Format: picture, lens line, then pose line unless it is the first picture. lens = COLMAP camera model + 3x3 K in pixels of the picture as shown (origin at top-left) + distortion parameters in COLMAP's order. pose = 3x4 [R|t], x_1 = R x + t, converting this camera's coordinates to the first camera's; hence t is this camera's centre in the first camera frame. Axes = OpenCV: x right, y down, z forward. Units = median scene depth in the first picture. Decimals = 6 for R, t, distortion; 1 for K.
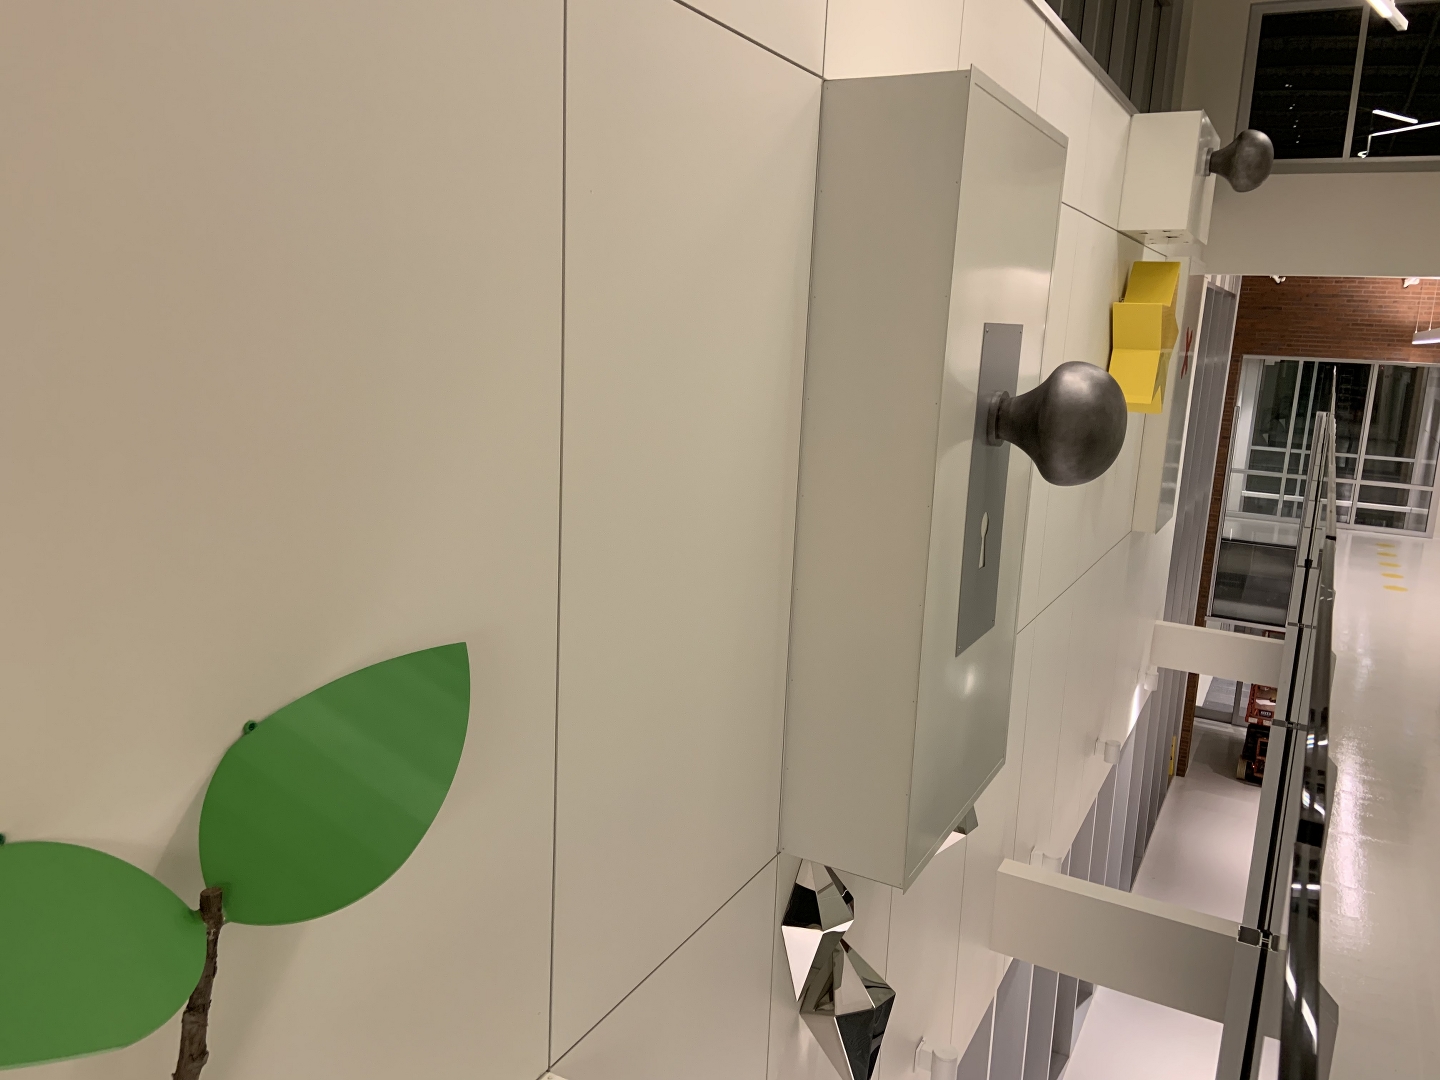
lens RADIAL K [[1088.4, 0, 720.0], [0, 1088.4, 540.0], [0, 0, 1]] dist [0.147928, -0.194412]
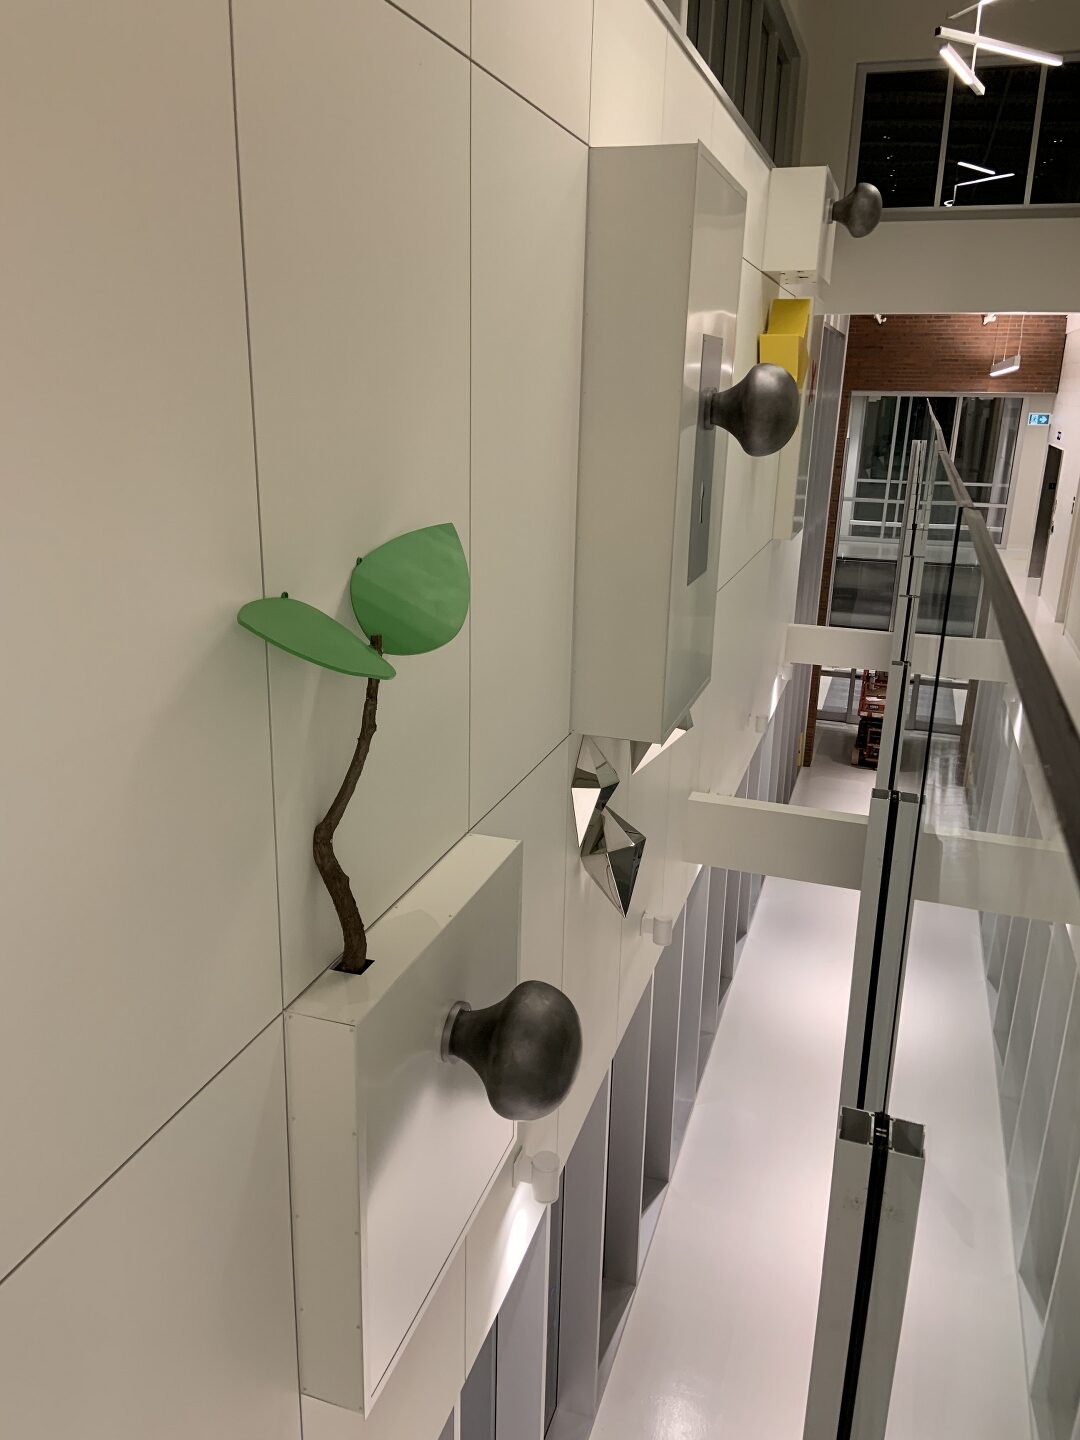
lens RADIAL K [[1088.4, 0, 540.0], [0, 1088.4, 720.0], [0, 0, 1]] dist [0.147928, -0.194412]
pose [[0.984161, -0.070876, 0.162492, -0.051597], [0.053645, 0.992693, 0.108084, 0.028540], [-0.168966, -0.097655, 0.980772, -0.086975]]
